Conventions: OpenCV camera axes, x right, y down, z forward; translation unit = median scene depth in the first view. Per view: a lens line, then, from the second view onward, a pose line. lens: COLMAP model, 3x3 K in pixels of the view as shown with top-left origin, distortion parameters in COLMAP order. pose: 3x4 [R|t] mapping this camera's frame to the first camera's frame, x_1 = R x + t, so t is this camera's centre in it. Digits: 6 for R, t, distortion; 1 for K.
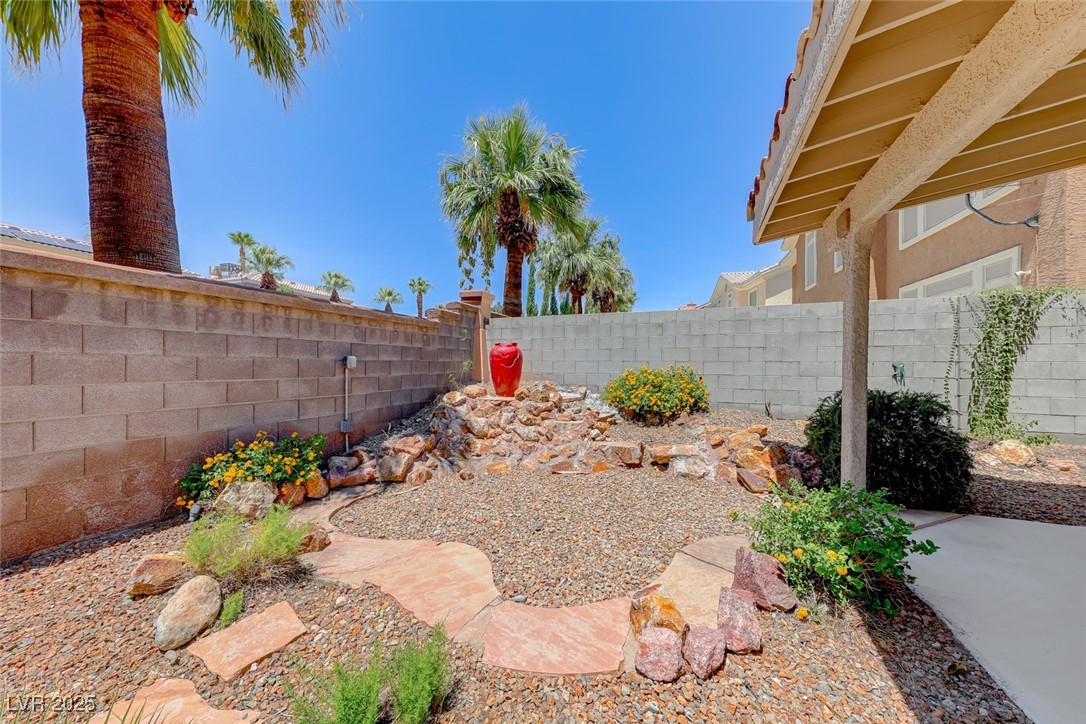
lens RADIAL K [[375.3, 0, 540.4], [0, 375.3, 357.4], [0, 0, 1]] dist [0.013720, -0.006532]
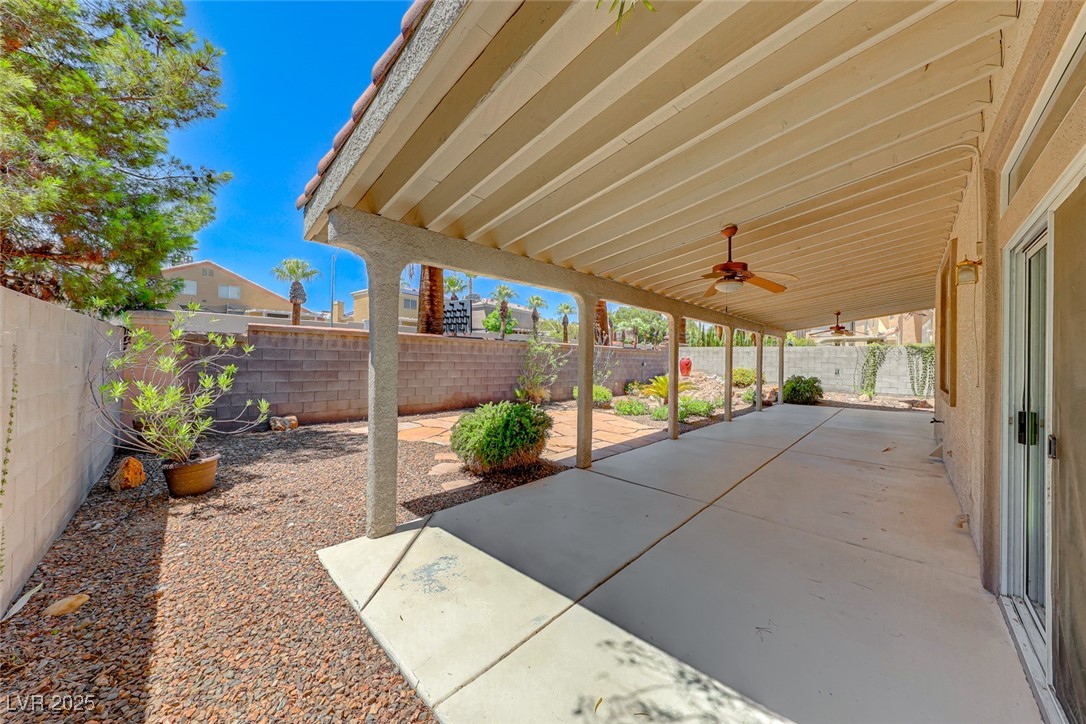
lens RADIAL K [[380.9, 0, 542.5], [0, 380.9, 360.8], [0, 0, 1]] dist [0.014268, -0.011453]
pose [[0.936921, 0.020434, -0.348944, -0.103275], [-0.014270, 0.999694, 0.020226, -0.064957], [0.349251, -0.013970, 0.936925, -2.204694]]
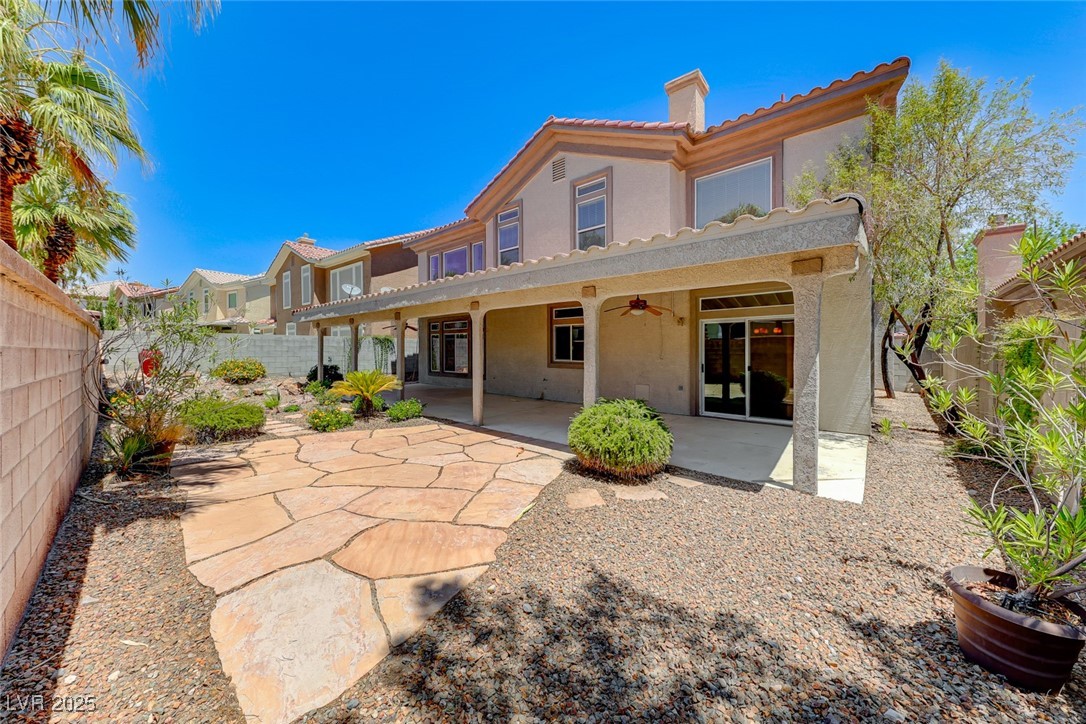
lens RADIAL K [[375.3, 0, 540.4], [0, 375.3, 357.4], [0, 0, 1]] dist [0.013720, -0.006532]
pose [[0.306203, -0.020345, 0.951749, -1.378556], [-0.014614, 0.999553, 0.026069, -0.077755], [-0.951854, -0.021892, 0.305769, -1.493925]]
